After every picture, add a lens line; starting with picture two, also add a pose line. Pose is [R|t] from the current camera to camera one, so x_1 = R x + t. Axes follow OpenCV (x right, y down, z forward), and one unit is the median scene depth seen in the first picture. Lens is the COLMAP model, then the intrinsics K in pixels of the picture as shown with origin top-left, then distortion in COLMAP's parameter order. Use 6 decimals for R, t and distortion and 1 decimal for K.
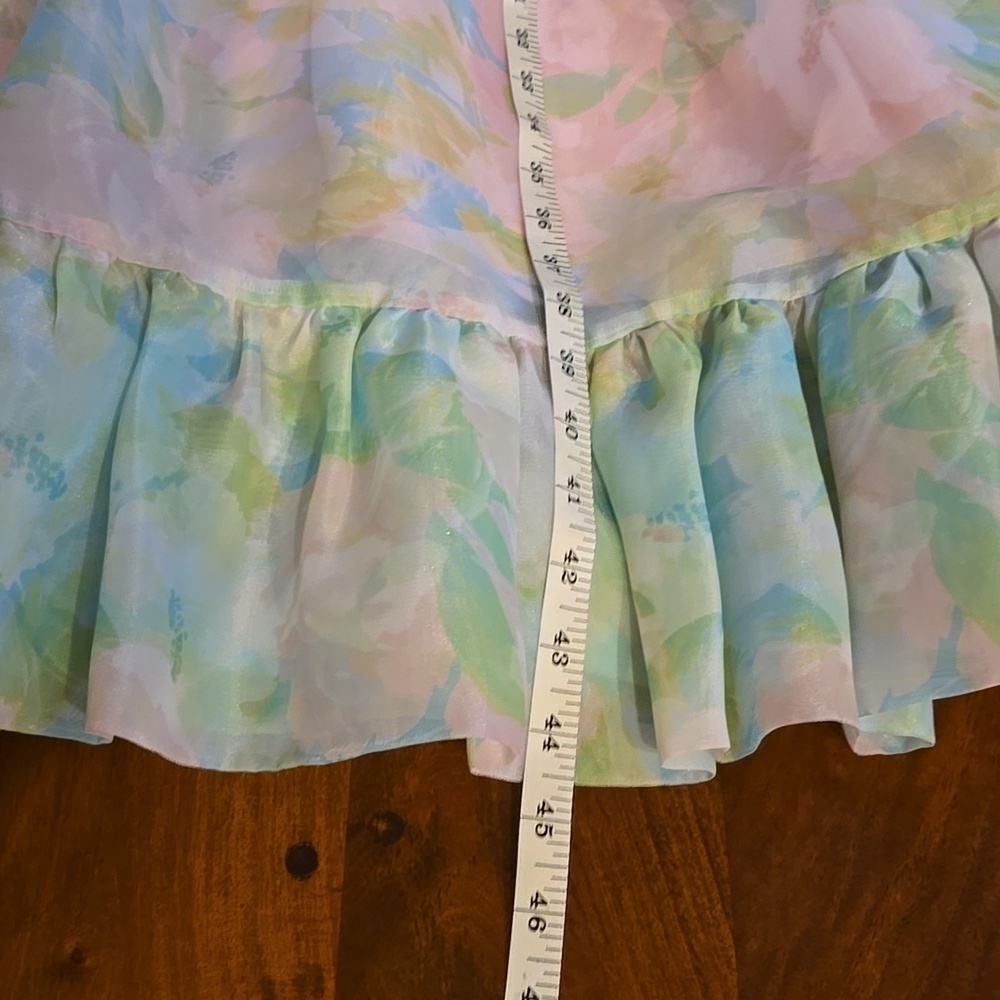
lens RADIAL K [[1436.6, 0, 500.0], [0, 1436.6, 500.0], [0, 0, 1]] dist [0.070059, -0.115200]
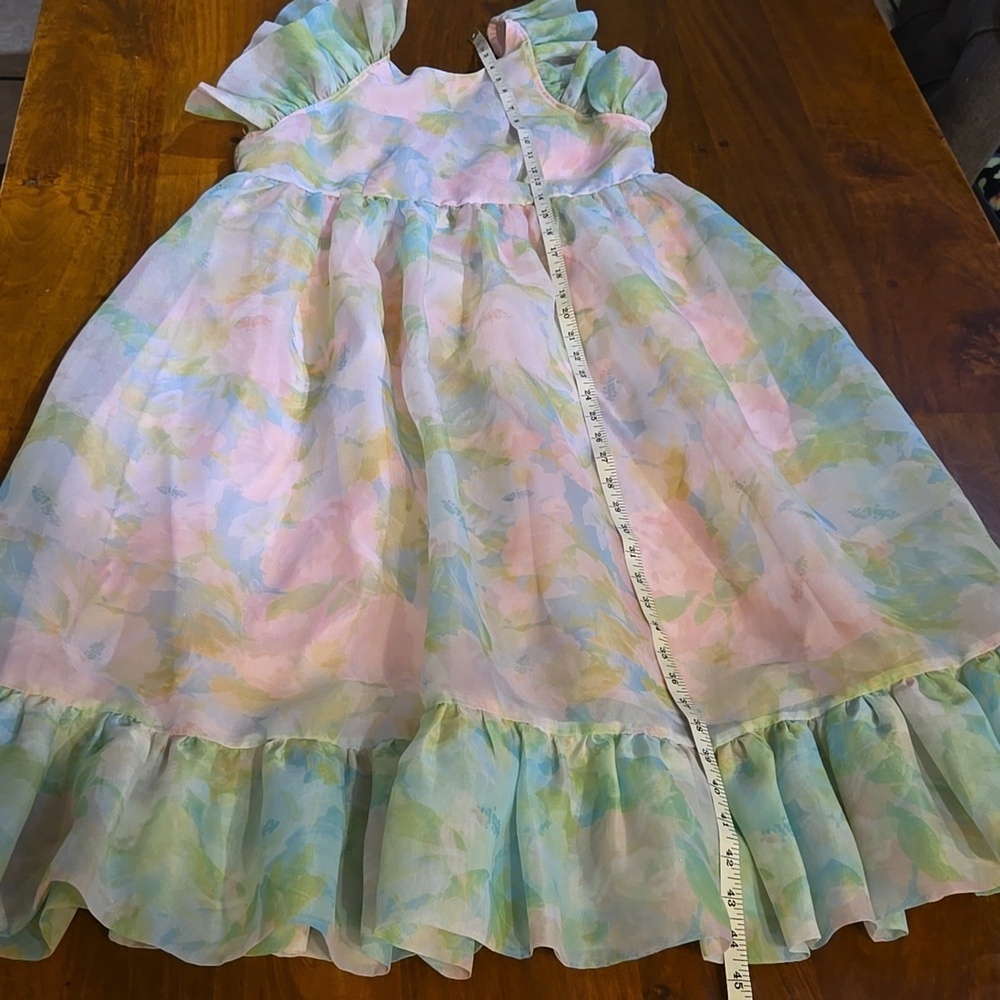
lens RADIAL K [[1436.6, 0, 500.0], [0, 1436.6, 500.0], [0, 0, 1]] dist [0.070059, -0.115200]
pose [[0.991619, -0.029726, 0.125732, -0.507425], [0.056797, 0.974390, -0.217573, -0.021382], [-0.116045, 0.222890, 0.967912, -1.060452]]
